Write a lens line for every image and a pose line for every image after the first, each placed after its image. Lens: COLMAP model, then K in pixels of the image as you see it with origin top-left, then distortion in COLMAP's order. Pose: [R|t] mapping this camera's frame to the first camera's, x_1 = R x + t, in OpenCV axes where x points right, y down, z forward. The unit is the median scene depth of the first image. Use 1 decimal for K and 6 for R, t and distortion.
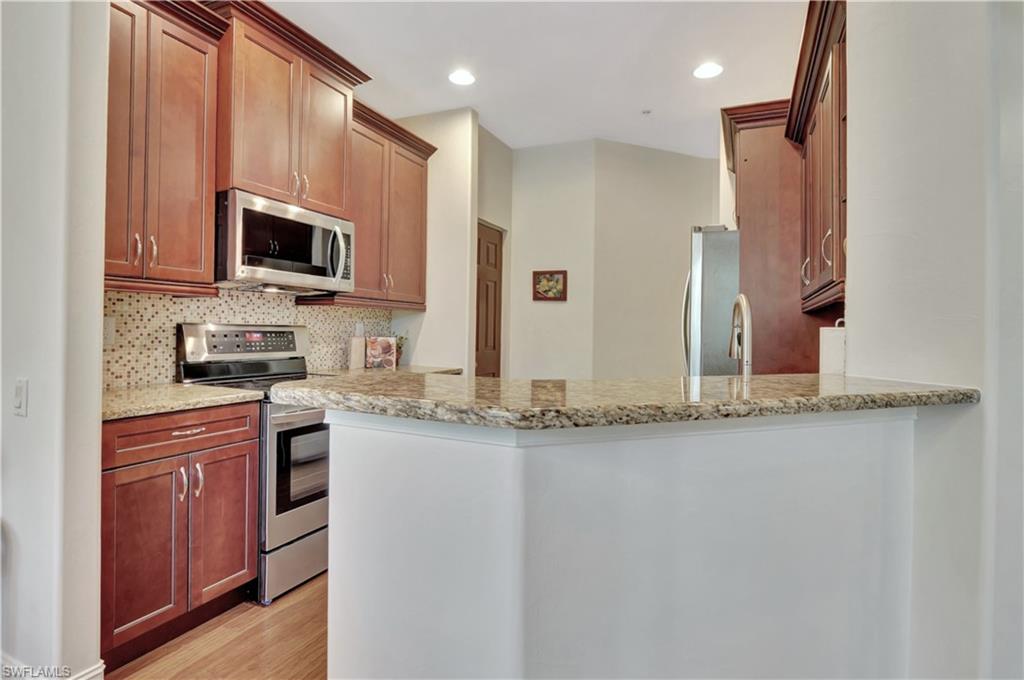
lens RADIAL K [[521.9, 0, 512.8], [0, 521.9, 324.2], [0, 0, 1]] dist [-0.002618, -0.000801]
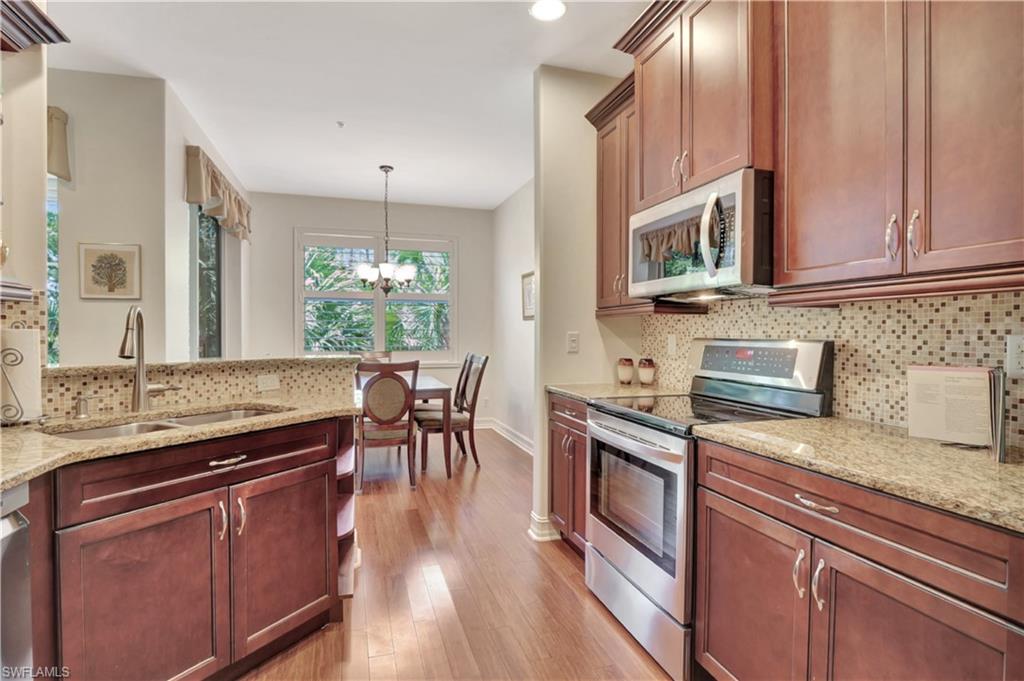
lens RADIAL K [[500.3, 0, 516.2], [0, 500.3, 336.3], [0, 0, 1]] dist [-0.004645, -0.001263]
pose [[-0.749921, -0.019591, -0.661237, 0.292460], [-0.013650, 0.999807, -0.014141, 0.012446], [0.661387, -0.001579, -0.750043, 1.361302]]
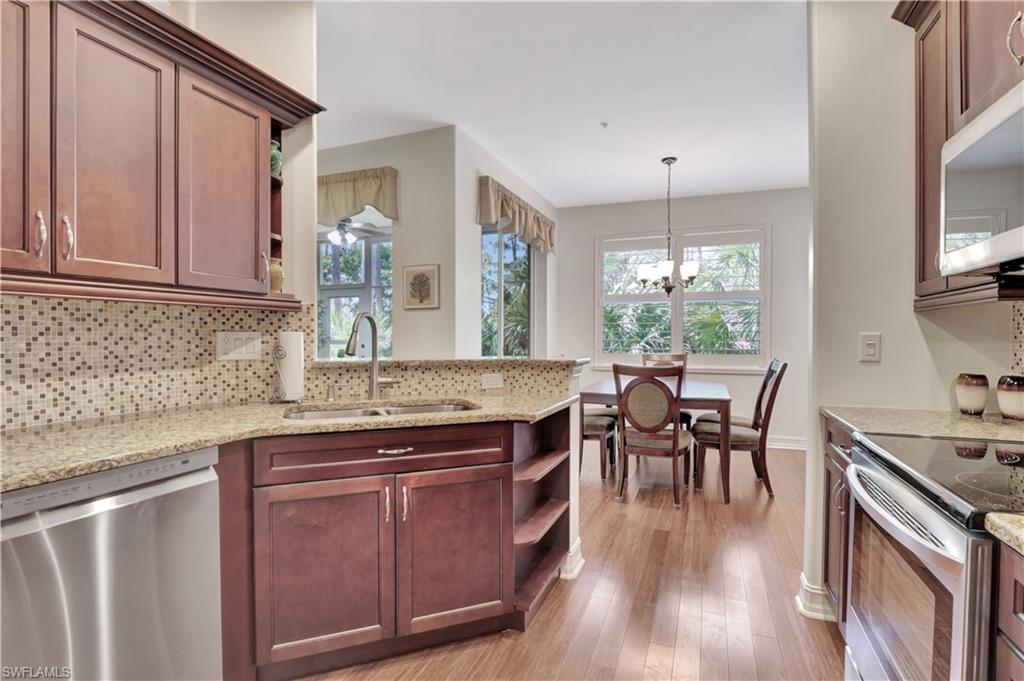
lens RADIAL K [[491.8, 0, 512.0], [0, 491.8, 340.5], [0, 0, 1]] dist [-0.001563, -0.000596]
pose [[-0.998273, -0.021991, -0.054474, 0.046031], [-0.022121, 0.999754, 0.001796, 0.008389], [0.054421, 0.002998, -0.998514, 1.337963]]
